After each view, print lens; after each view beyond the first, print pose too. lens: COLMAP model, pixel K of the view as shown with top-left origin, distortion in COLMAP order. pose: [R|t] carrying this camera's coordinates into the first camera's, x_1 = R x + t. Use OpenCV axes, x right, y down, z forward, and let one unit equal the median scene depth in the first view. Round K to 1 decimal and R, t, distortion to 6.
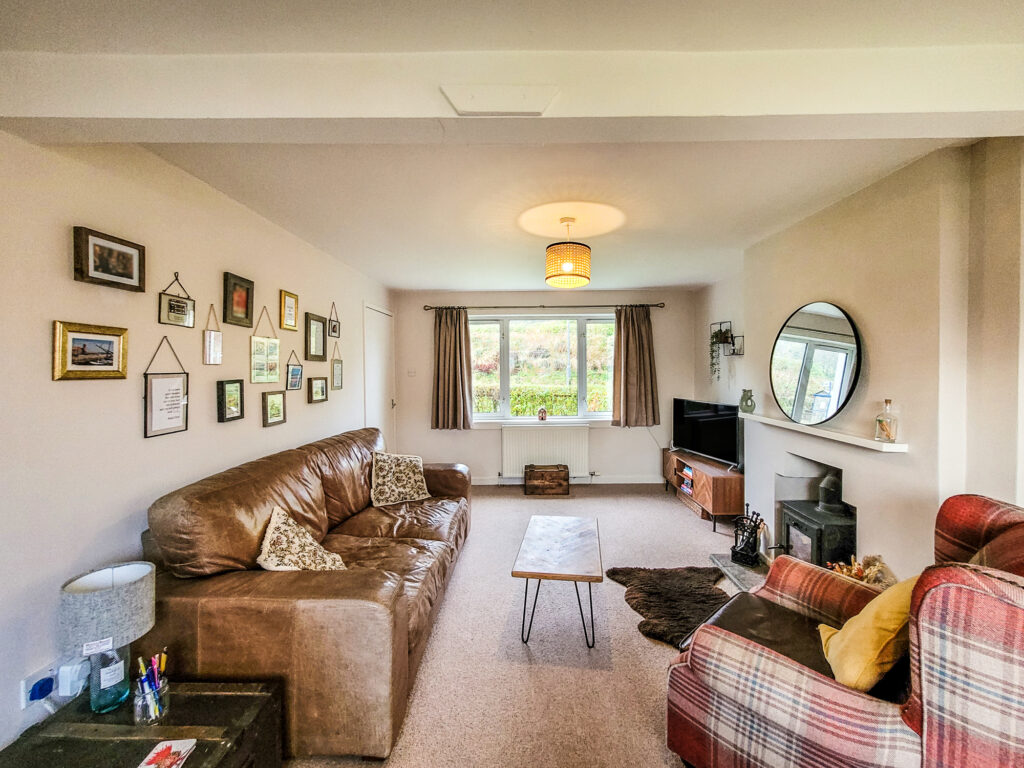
lens RADIAL K [[420.6, 0, 518.0], [0, 420.6, 377.5], [0, 0, 1]] dist [-0.002517, -0.000692]
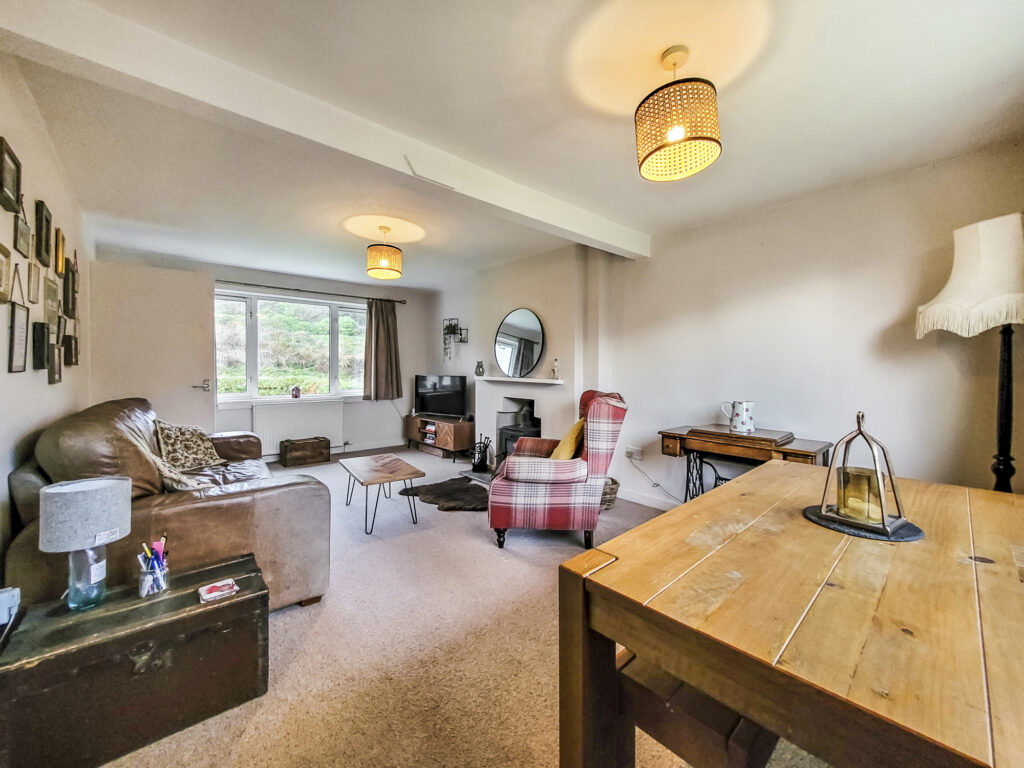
lens RADIAL K [[420.6, 0, 507.9], [0, 420.6, 380.1], [0, 0, 1]] dist [-0.002517, -0.000692]
pose [[0.750382, -0.001476, 0.661003, -0.381593], [0.001603, 0.999999, 0.000414, 0.091331], [-0.661003, 0.000748, 0.750383, -0.223832]]
